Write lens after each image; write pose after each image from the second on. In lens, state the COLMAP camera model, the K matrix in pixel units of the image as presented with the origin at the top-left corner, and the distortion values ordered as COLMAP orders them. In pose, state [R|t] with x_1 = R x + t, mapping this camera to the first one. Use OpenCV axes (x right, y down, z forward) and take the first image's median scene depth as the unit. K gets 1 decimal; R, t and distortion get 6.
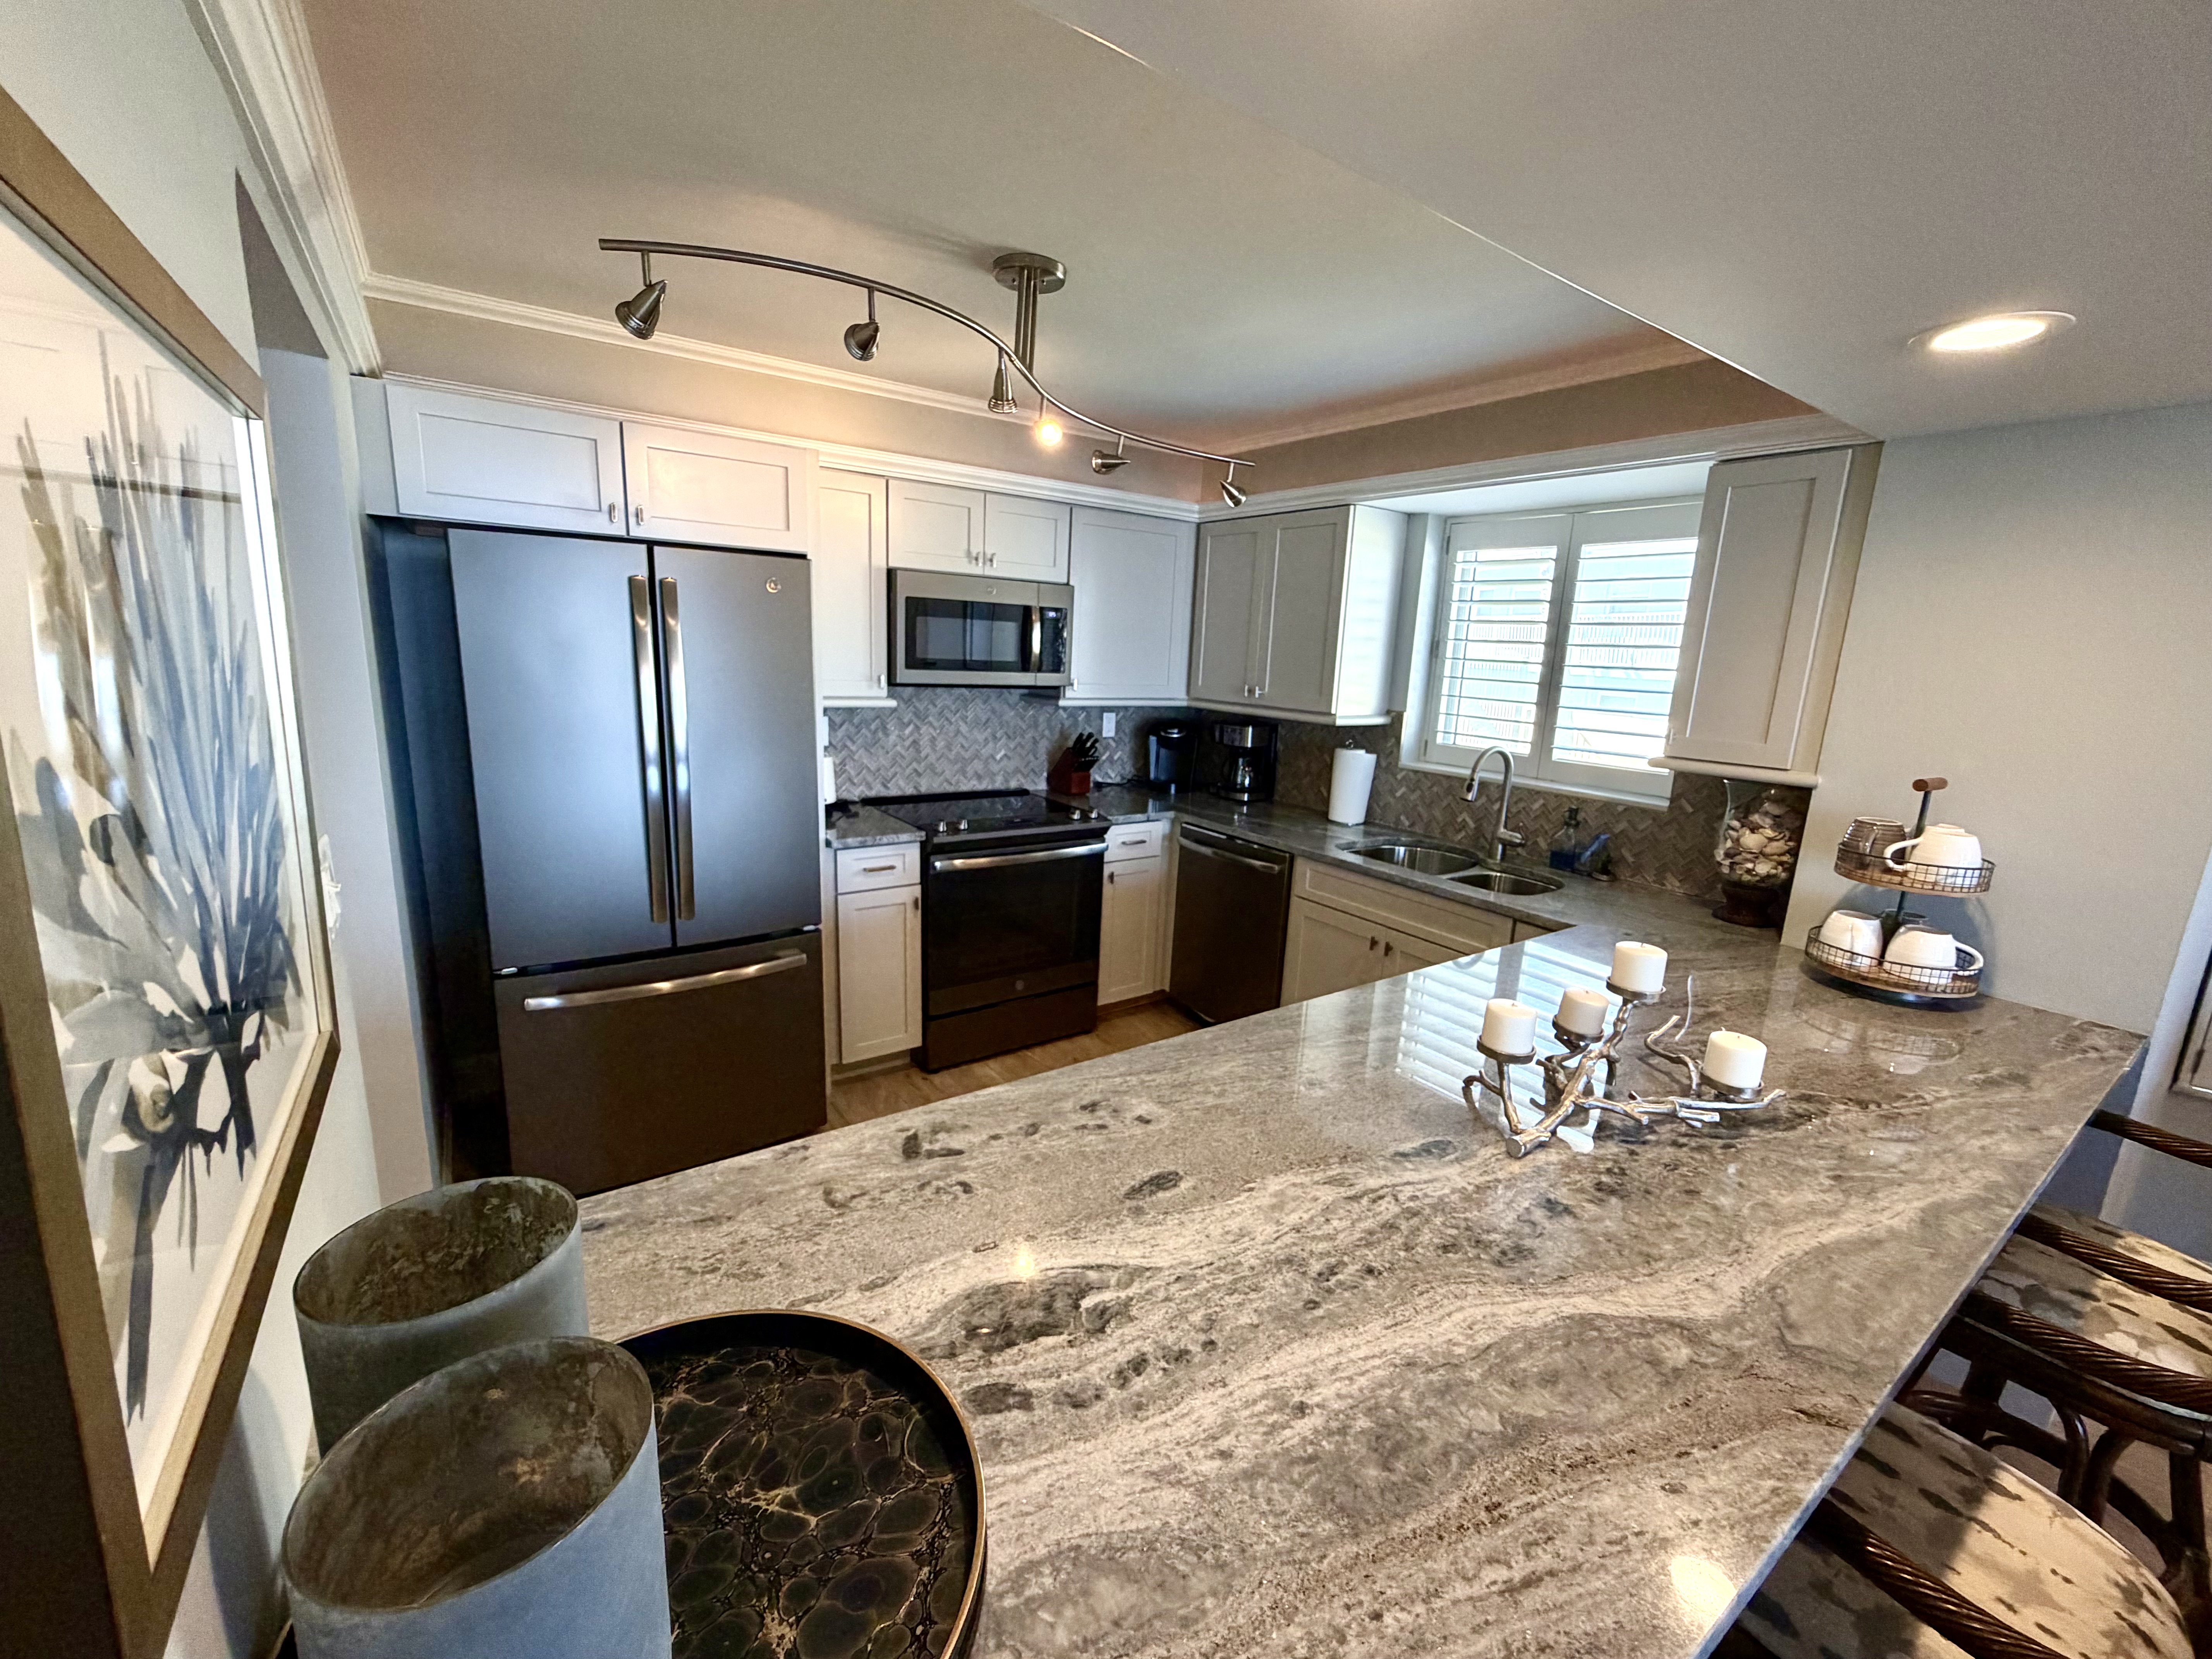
lens RADIAL K [[886.4, 0, 1106.0], [0, 886.4, 829.5], [0, 0, 1]] dist [0.001920, 0.000054]
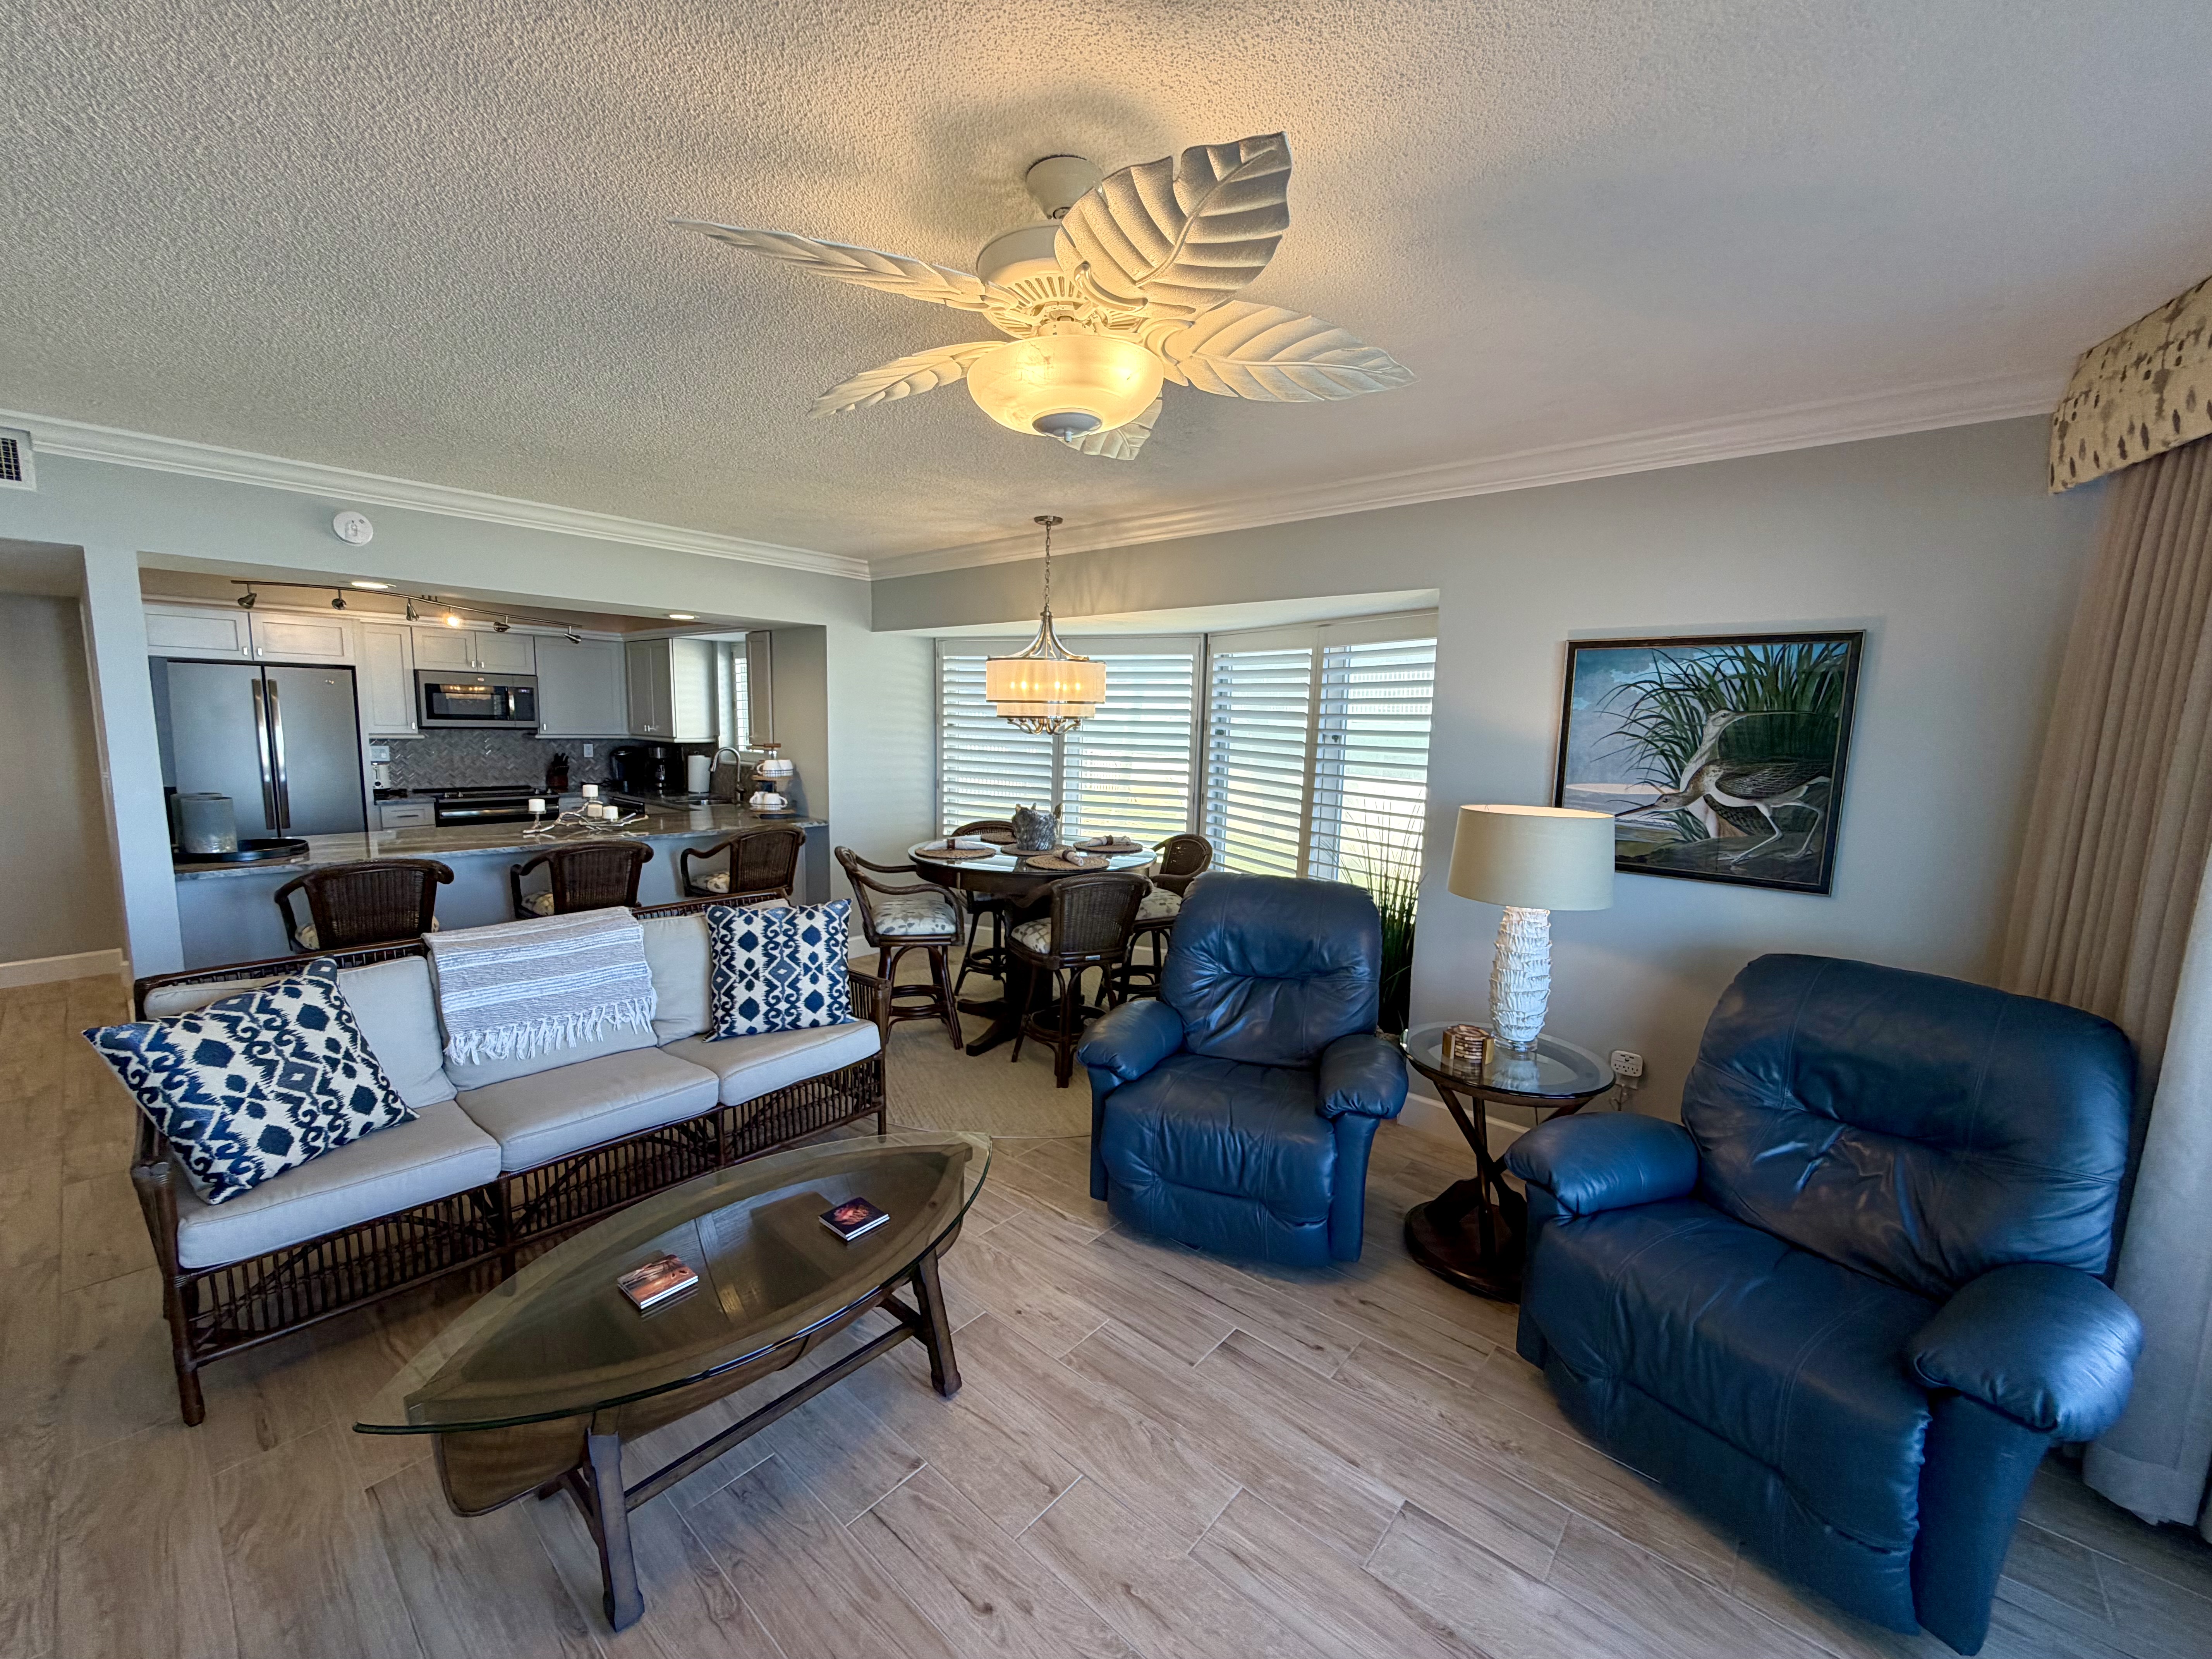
lens RADIAL K [[886.4, 0, 1106.0], [0, 886.4, 829.5], [0, 0, 1]] dist [0.001920, 0.000054]
pose [[0.970716, -0.052076, 0.234519, 0.736439], [0.068626, 0.995653, -0.062967, 0.281396], [-0.230221, 0.077217, 0.970070, -1.201652]]
